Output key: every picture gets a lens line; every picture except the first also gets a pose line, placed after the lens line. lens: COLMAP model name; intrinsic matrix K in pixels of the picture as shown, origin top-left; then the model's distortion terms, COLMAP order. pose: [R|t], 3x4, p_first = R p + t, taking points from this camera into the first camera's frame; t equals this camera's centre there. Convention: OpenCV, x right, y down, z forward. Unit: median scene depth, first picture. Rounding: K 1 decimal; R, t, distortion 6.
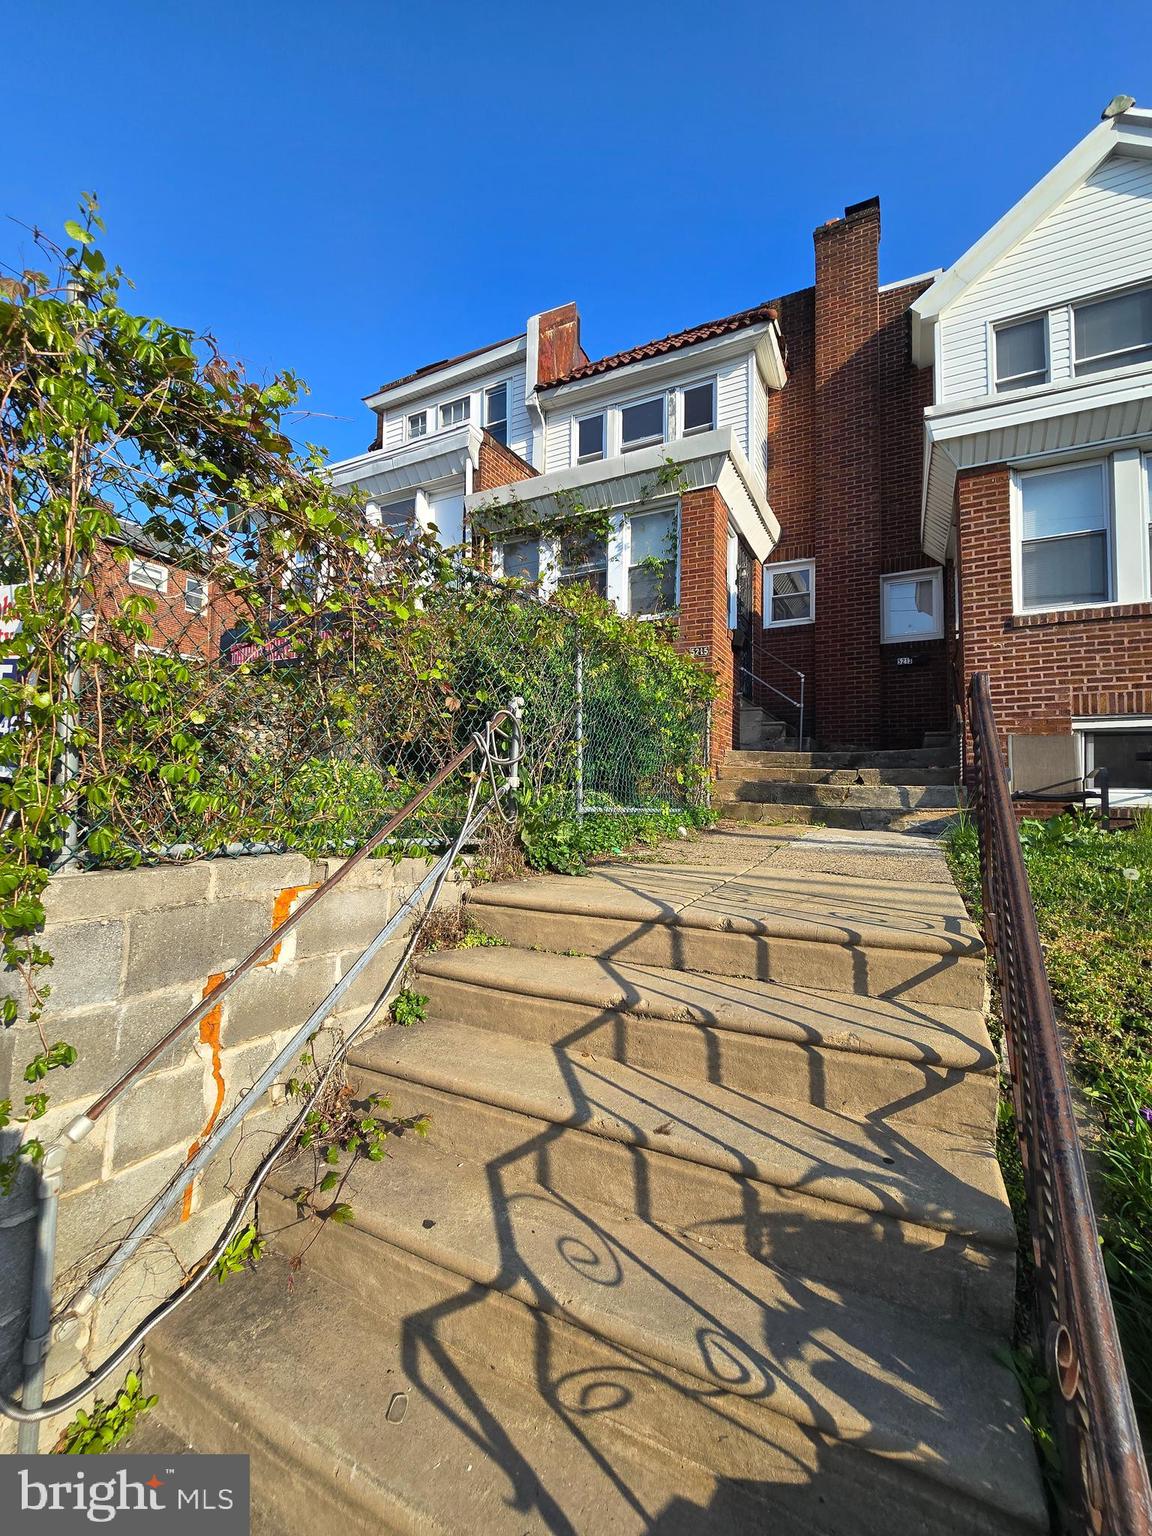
lens RADIAL K [[627.5, 0, 583.2], [0, 627.5, 767.1], [0, 0, 1]] dist [-0.000999, 0.000338]
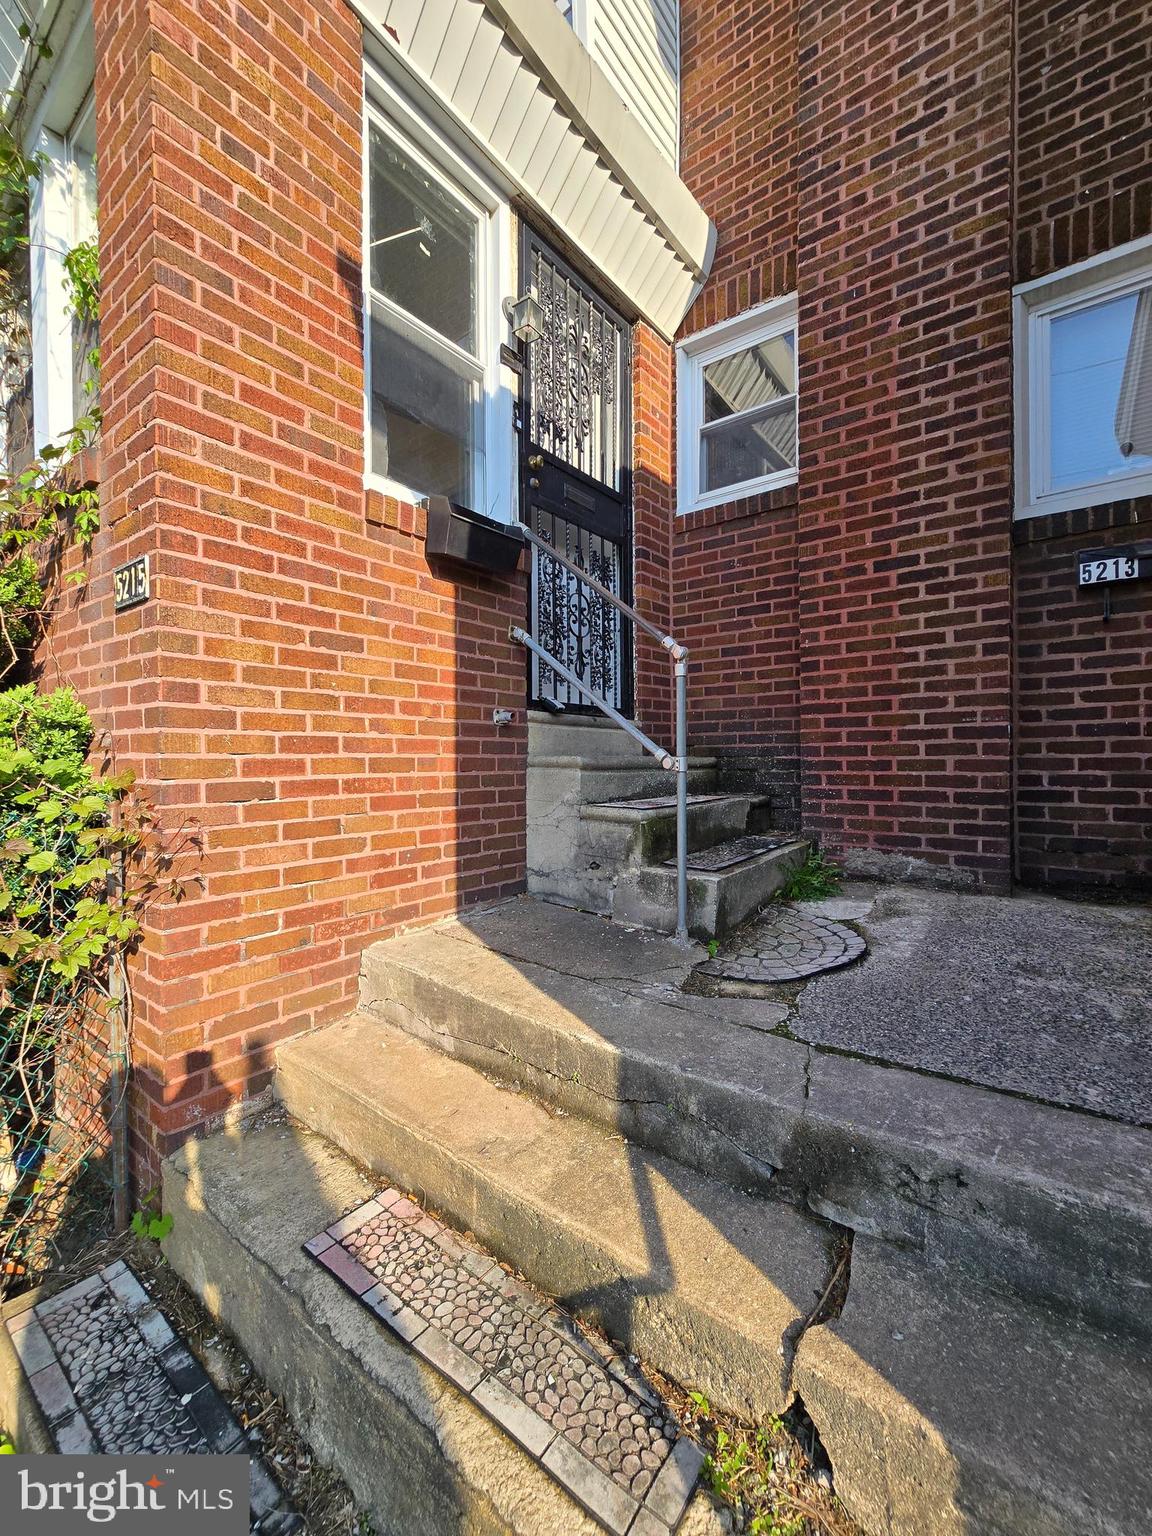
lens RADIAL K [[627.5, 0, 571.0], [0, 627.5, 765.8], [0, 0, 1]] dist [-0.000999, 0.000338]
pose [[0.984942, -0.028663, -0.170490, 0.287603], [0.041152, 0.996685, 0.070176, -0.097912], [0.167914, -0.076135, 0.982857, 0.606008]]
